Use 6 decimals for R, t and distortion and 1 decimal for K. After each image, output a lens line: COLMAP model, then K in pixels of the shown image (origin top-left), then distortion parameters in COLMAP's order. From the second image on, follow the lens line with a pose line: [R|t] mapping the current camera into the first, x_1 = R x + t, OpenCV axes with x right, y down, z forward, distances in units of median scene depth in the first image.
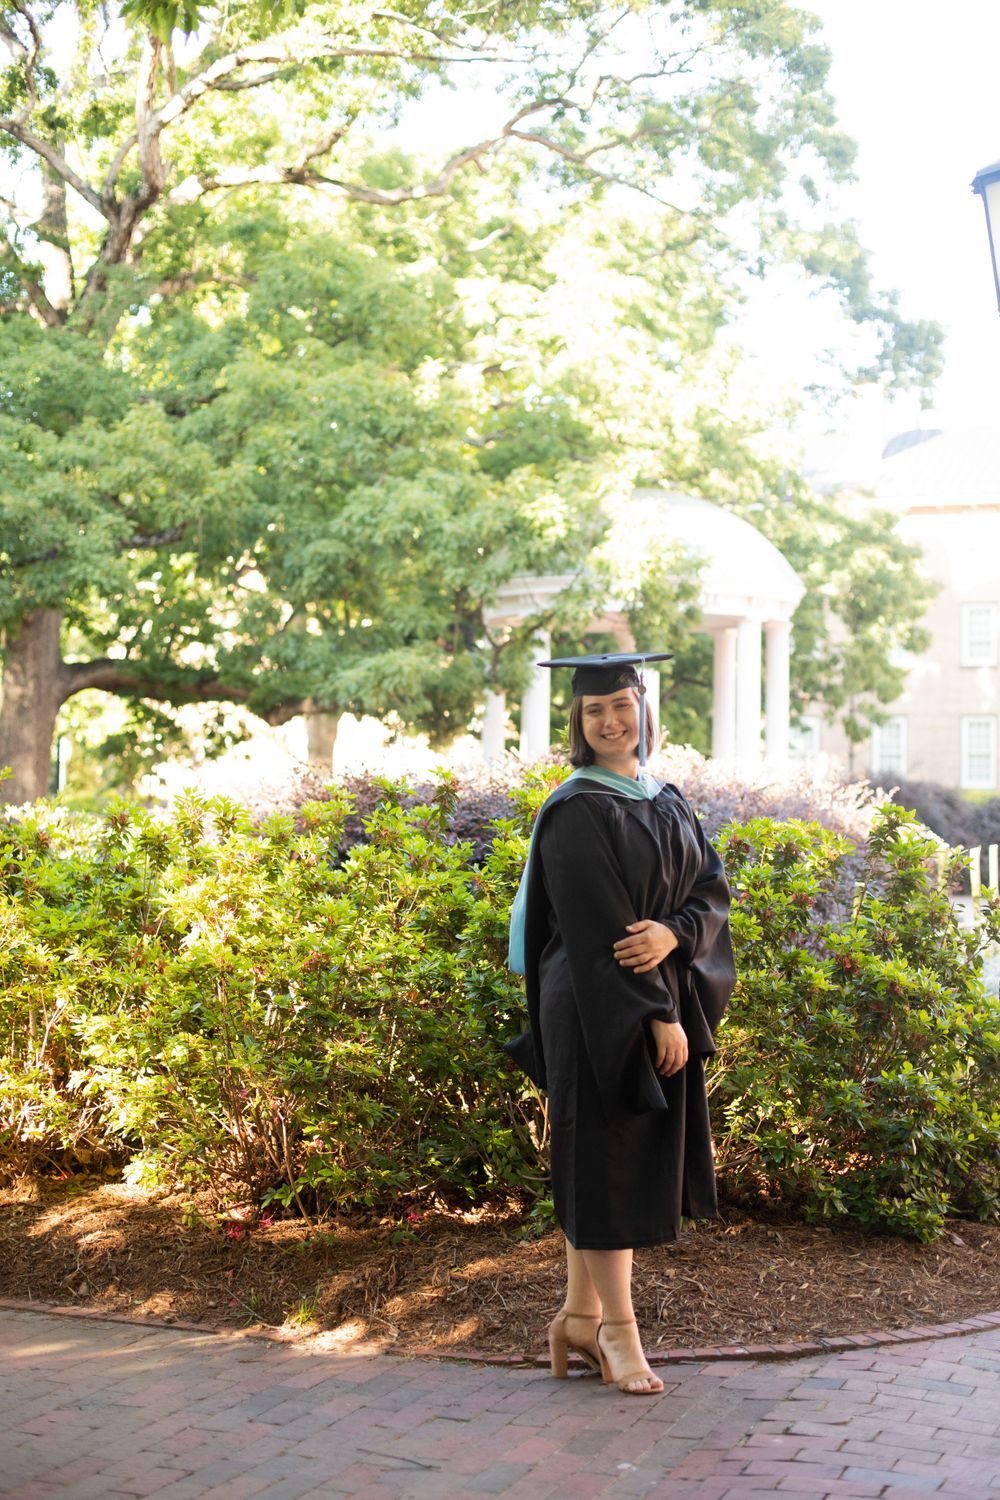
lens RADIAL K [[2178.8, 0, 505.0], [0, 2178.8, 737.4], [0, 0, 1]] dist [-0.144602, 0.095003]
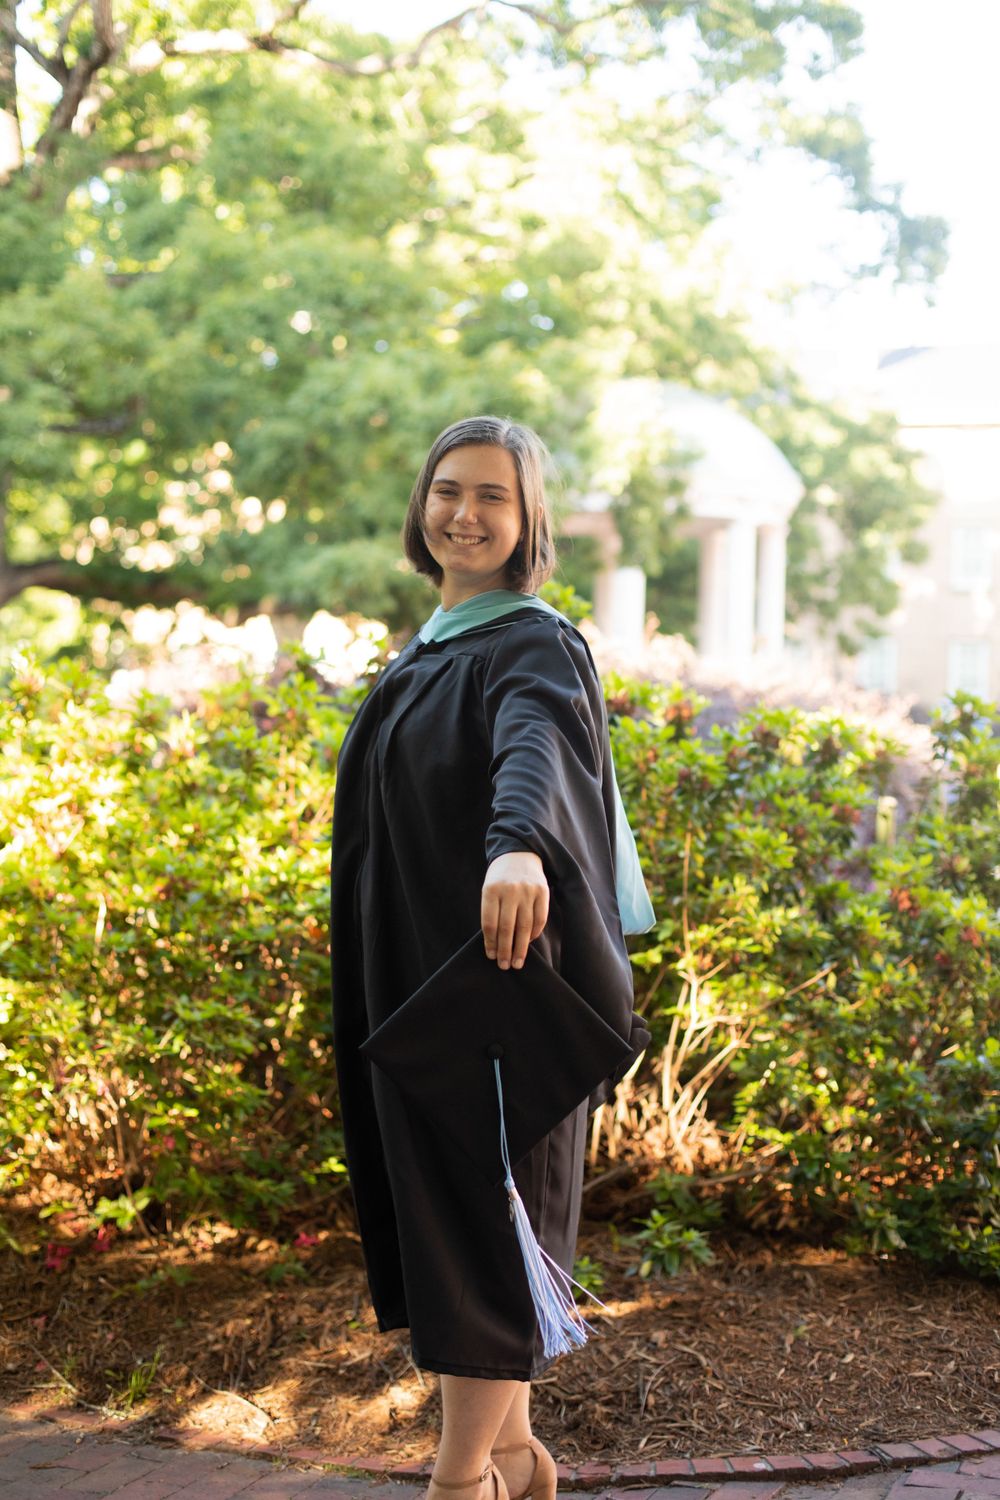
lens RADIAL K [[2169.7, 0, 500.0], [0, 2169.7, 750.0], [0, 0, 1]] dist [-0.157792, 0.211326]
pose [[0.999829, 0.016877, 0.007565, 0.004972], [-0.017174, 0.999010, 0.041037, 0.008845], [-0.006865, -0.041160, 0.999129, 0.094472]]
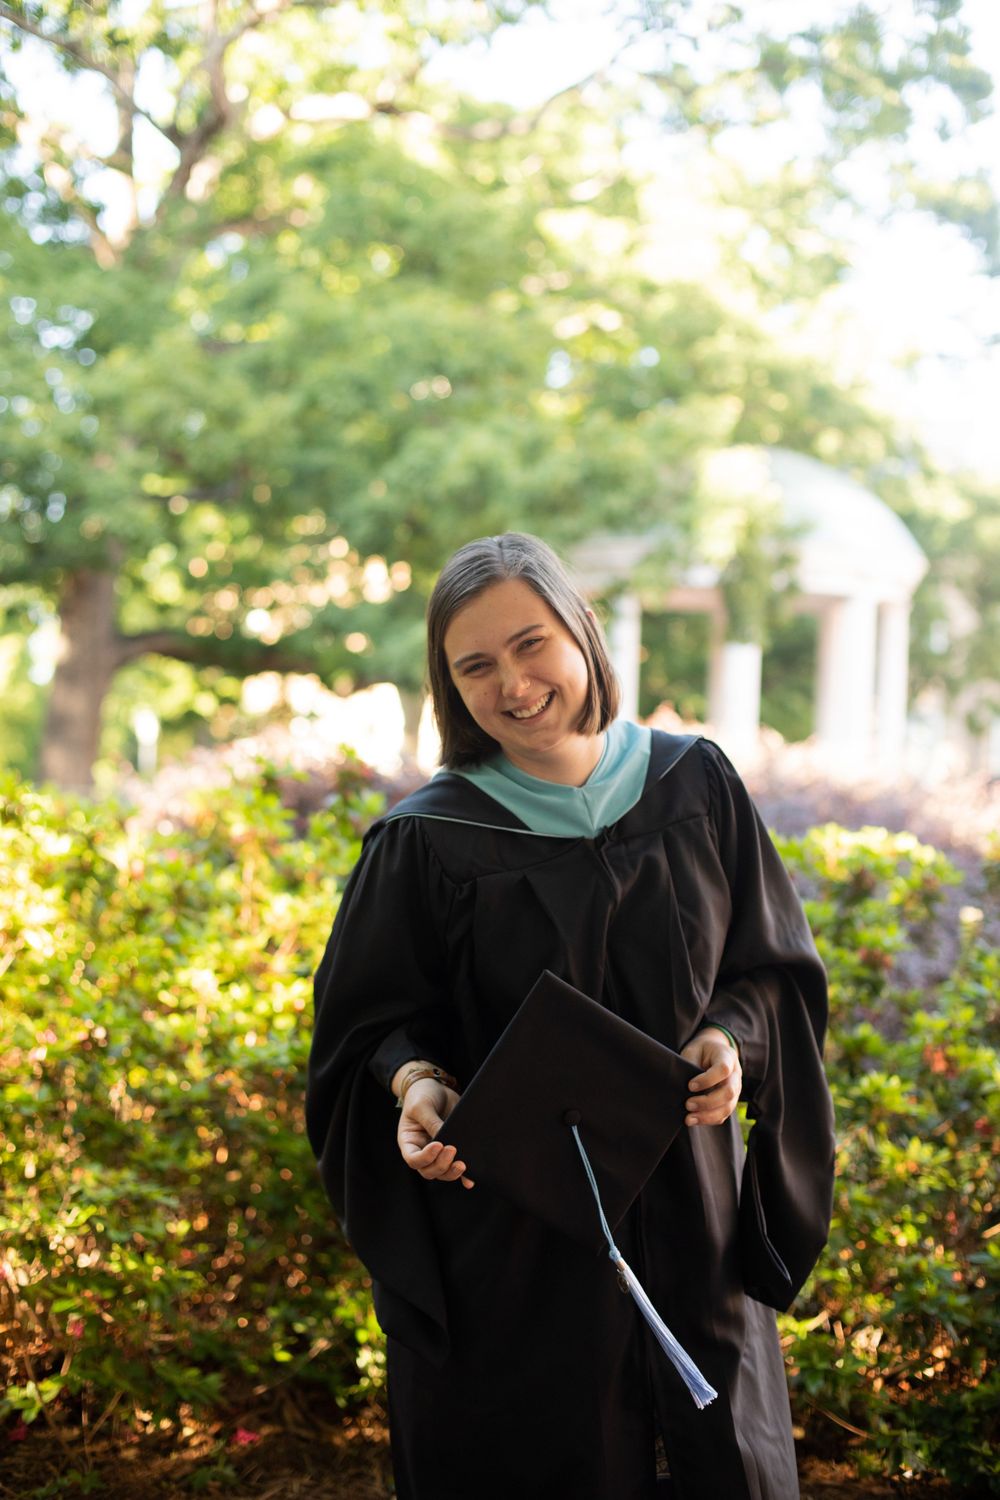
lens RADIAL K [[2185.4, 0, 496.6], [0, 2185.4, 784.7], [0, 0, 1]] dist [-0.257985, 0.598607]
pose [[0.997896, 0.028251, -0.058349, 0.021321], [-0.026660, 0.999256, 0.027873, 0.002962], [0.059093, -0.026259, 0.997907, 0.124247]]
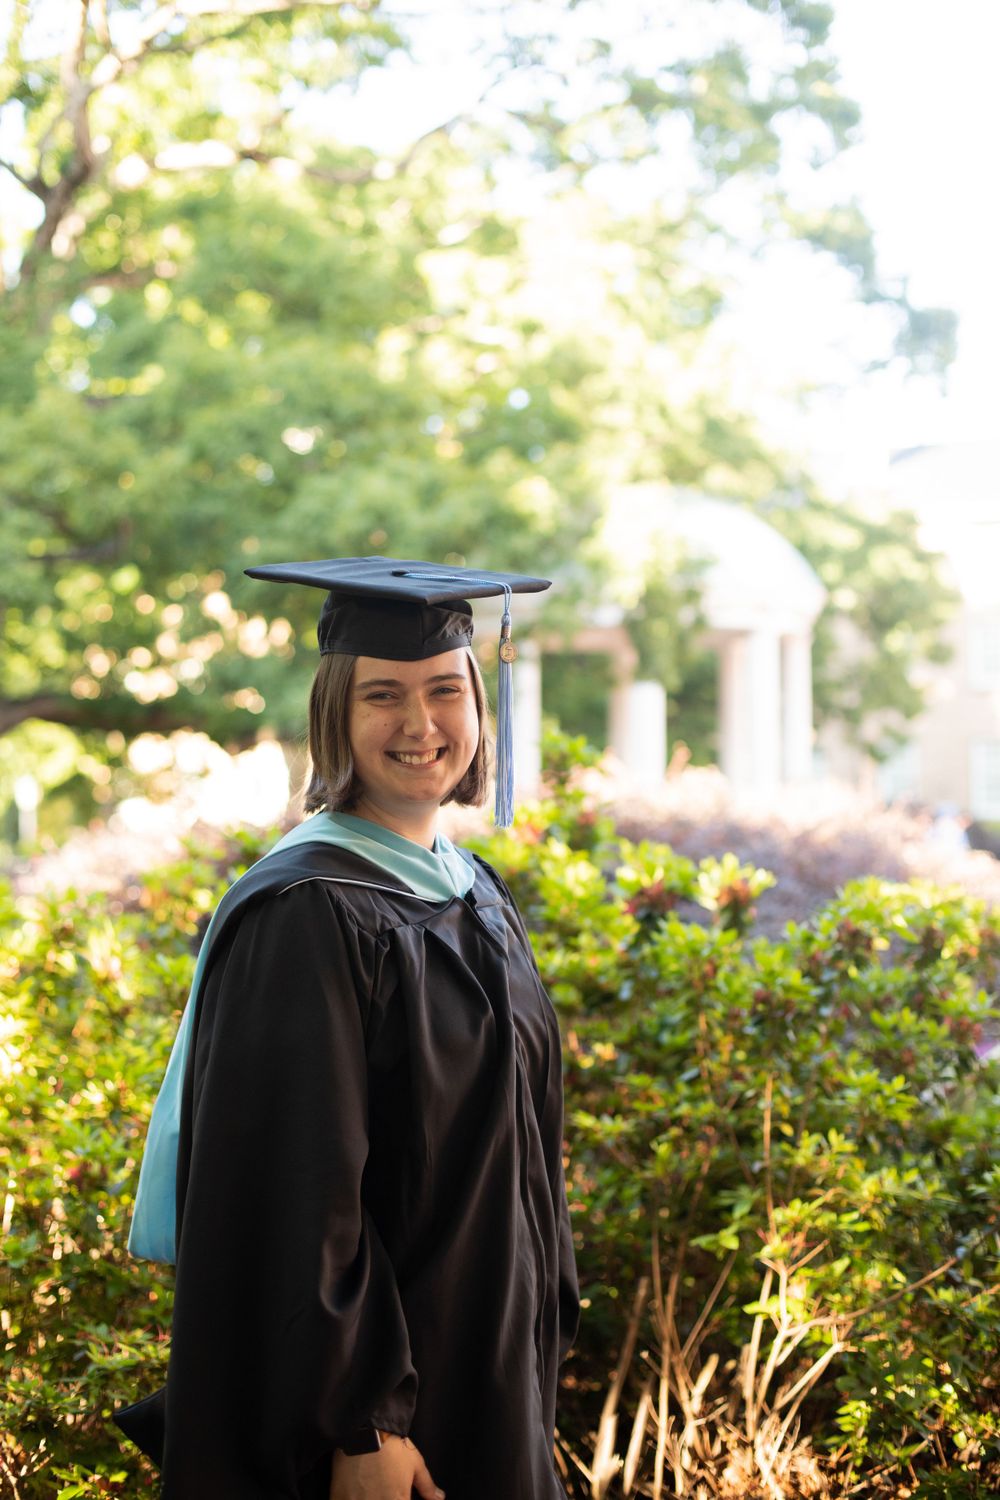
lens RADIAL K [[2165.4, 0, 494.9], [0, 2165.4, 751.9], [0, 0, 1]] dist [-0.139329, 0.164231]
pose [[0.999854, -0.017022, -0.001308, 0.005674], [0.017010, 0.999815, -0.008962, 0.001768], [0.001460, 0.008938, 0.999959, 0.152788]]
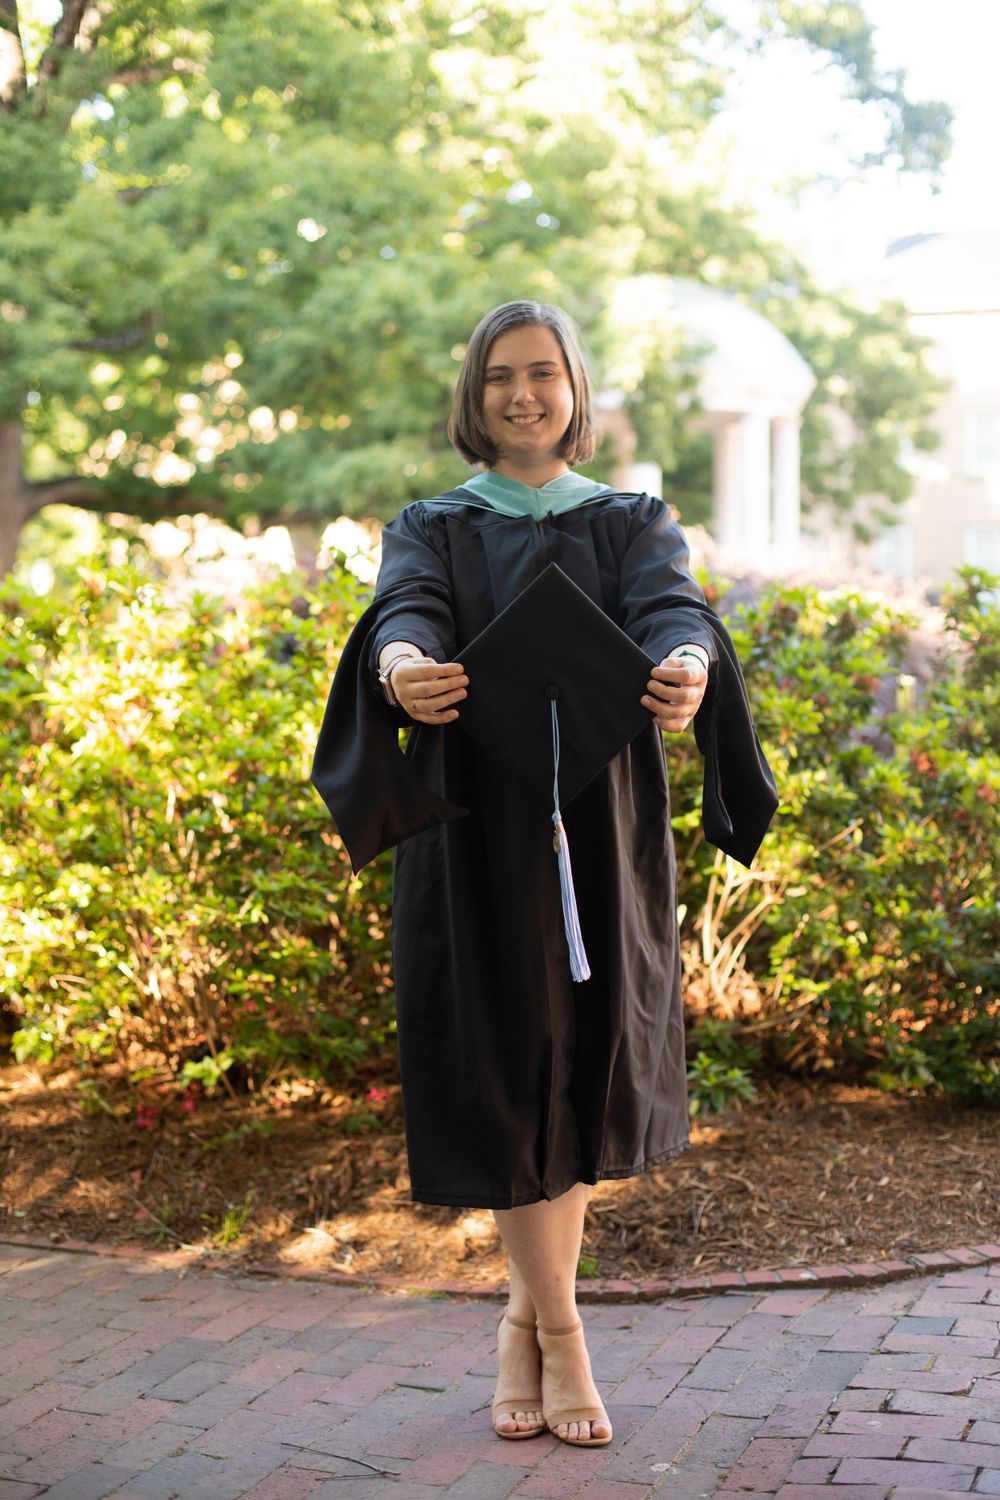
lens RADIAL K [[2178.8, 0, 505.0], [0, 2178.8, 737.4], [0, 0, 1]] dist [-0.144602, 0.095003]
pose [[0.999853, -0.017090, 0.001432, 0.001823], [0.016922, 0.996709, 0.079282, 0.010496], [-0.002782, -0.079247, 0.996851, 0.075867]]
